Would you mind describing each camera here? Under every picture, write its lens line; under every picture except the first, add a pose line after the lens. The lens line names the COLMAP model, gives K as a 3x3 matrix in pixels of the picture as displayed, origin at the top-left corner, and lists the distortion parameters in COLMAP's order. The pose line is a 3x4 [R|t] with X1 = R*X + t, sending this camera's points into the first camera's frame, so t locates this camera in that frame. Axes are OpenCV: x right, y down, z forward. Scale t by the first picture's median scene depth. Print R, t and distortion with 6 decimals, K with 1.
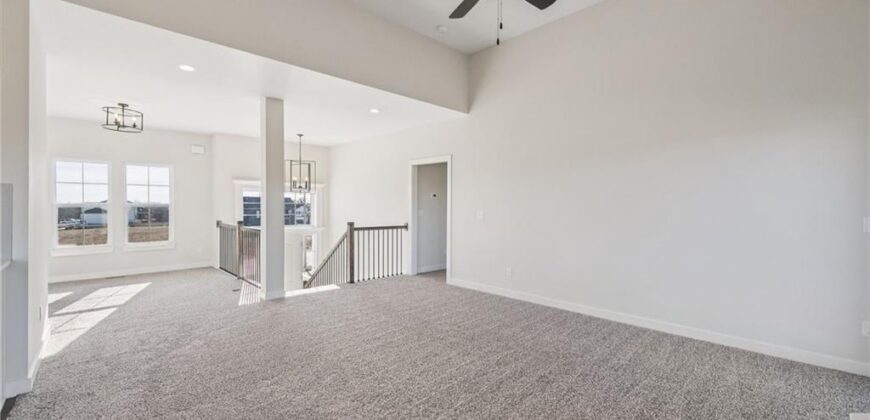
lens RADIAL K [[354.7, 0, 434.9], [0, 354.7, 211.2], [0, 0, 1]] dist [0.002871, 0.000068]
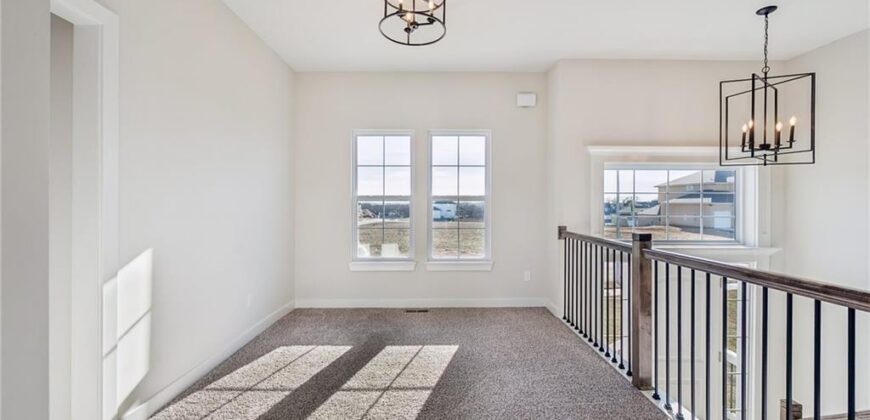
lens RADIAL K [[354.7, 0, 431.4], [0, 354.7, 210.0], [0, 0, 1]] dist [0.002871, 0.000068]
pose [[0.726291, 0.005734, -0.687363, -0.388637], [-0.010827, 0.999937, -0.003099, 0.006994], [0.687302, 0.009692, 0.726307, 0.486462]]
